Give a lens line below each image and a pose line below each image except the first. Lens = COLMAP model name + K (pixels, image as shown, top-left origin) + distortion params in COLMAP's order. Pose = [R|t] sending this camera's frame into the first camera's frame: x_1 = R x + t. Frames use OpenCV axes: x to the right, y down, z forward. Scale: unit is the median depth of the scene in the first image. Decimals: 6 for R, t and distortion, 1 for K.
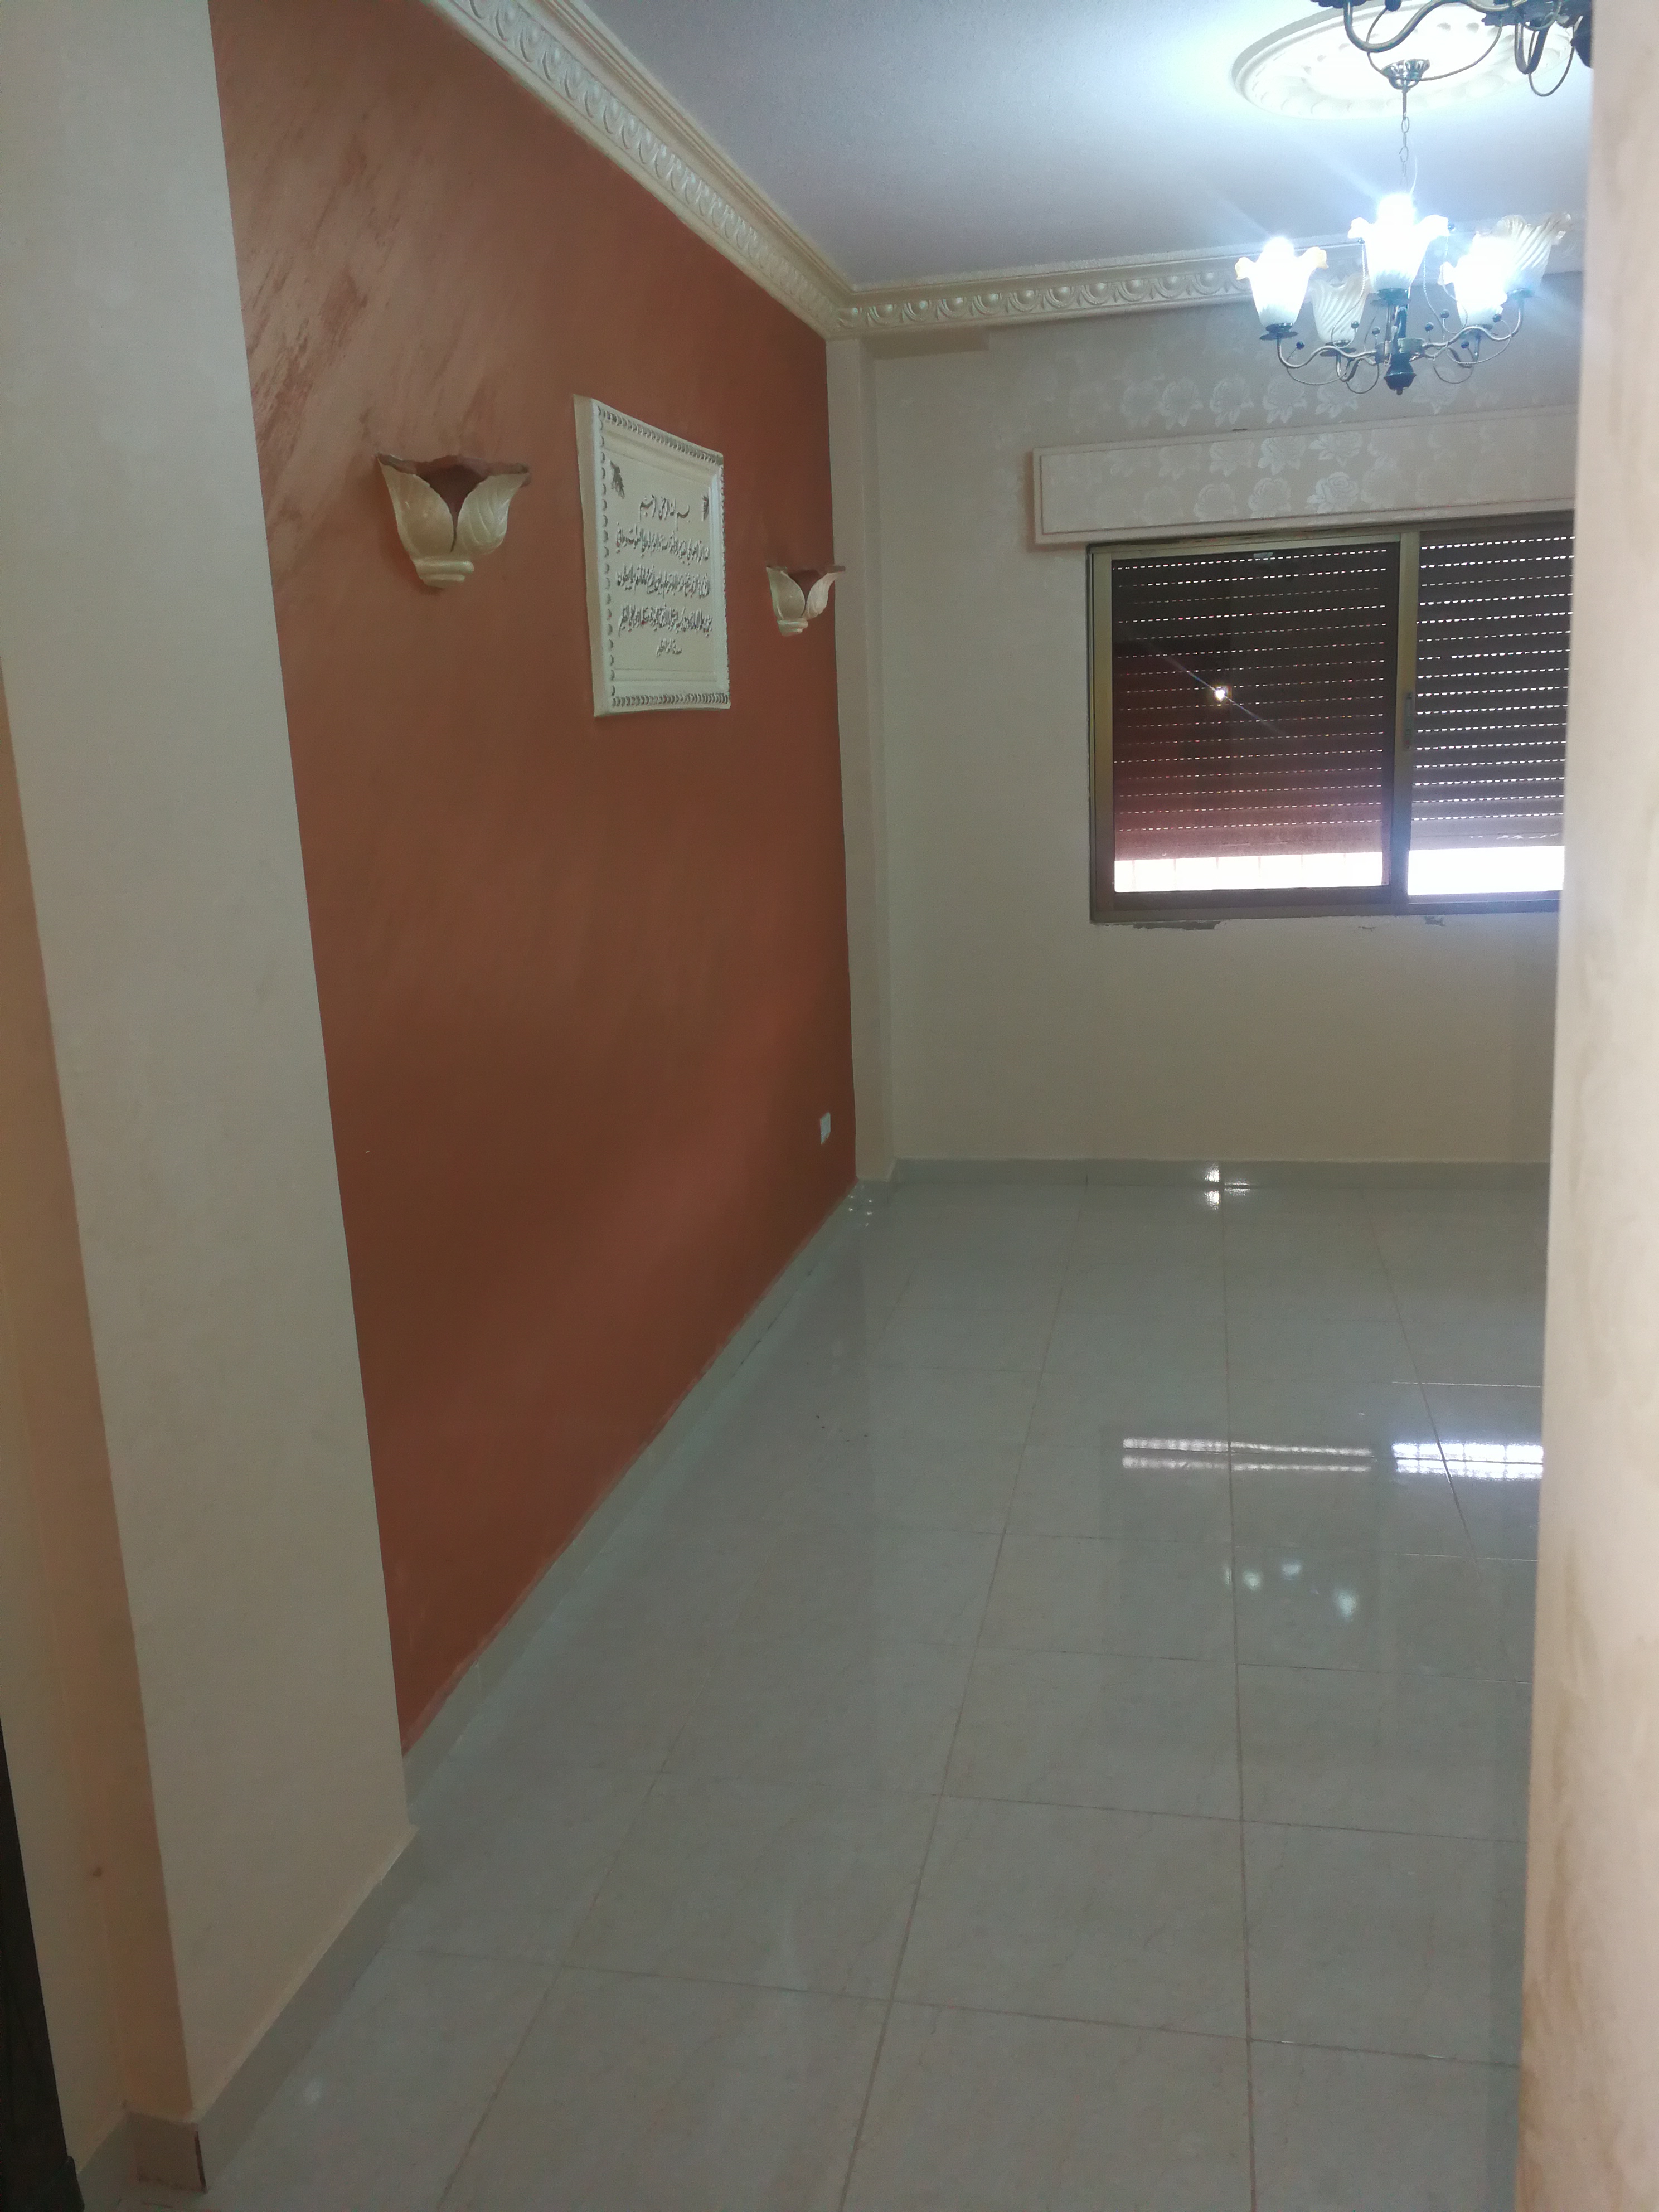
lens RADIAL K [[1813.8, 0, 829.5], [0, 1813.8, 1106.0], [0, 0, 1]] dist [0.004405, 0.006170]
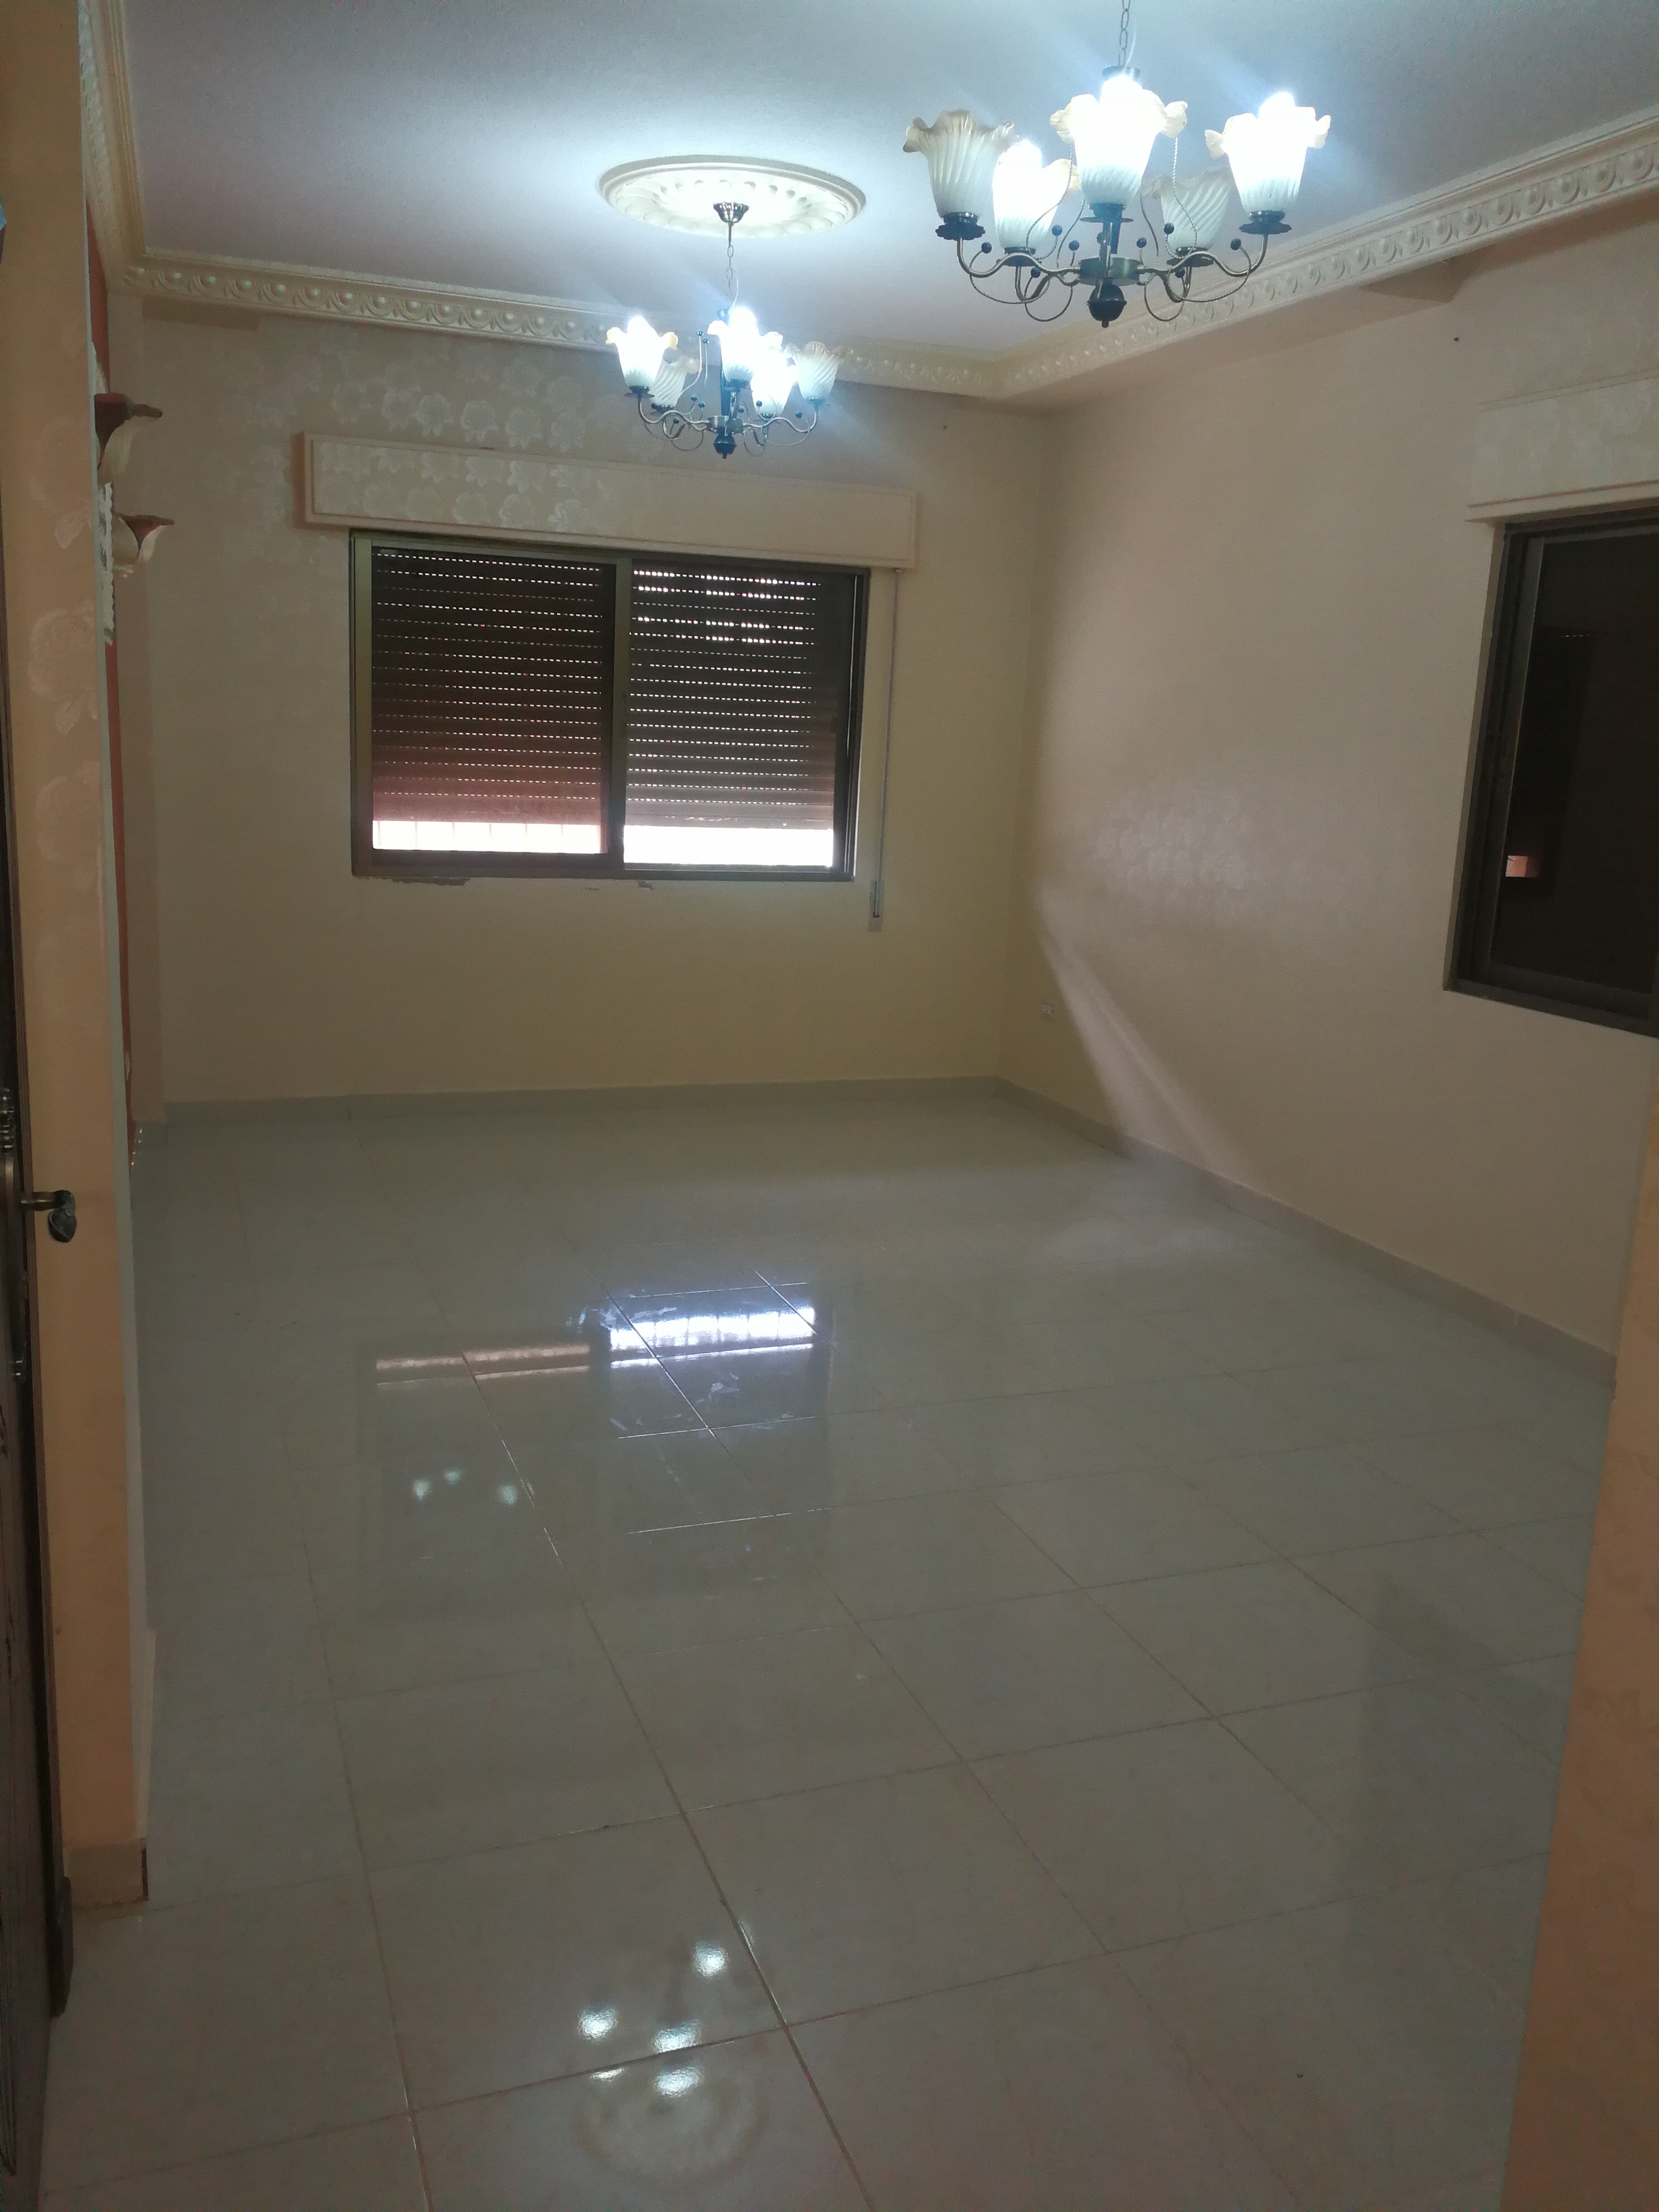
lens RADIAL K [[1813.8, 0, 829.5], [0, 1813.8, 1106.0], [0, 0, 1]] dist [0.004405, 0.006170]
pose [[0.839946, -0.028663, 0.541913, -0.223123], [0.027073, 0.999574, 0.010907, 0.035246], [-0.541995, 0.005510, 0.840364, -0.076104]]
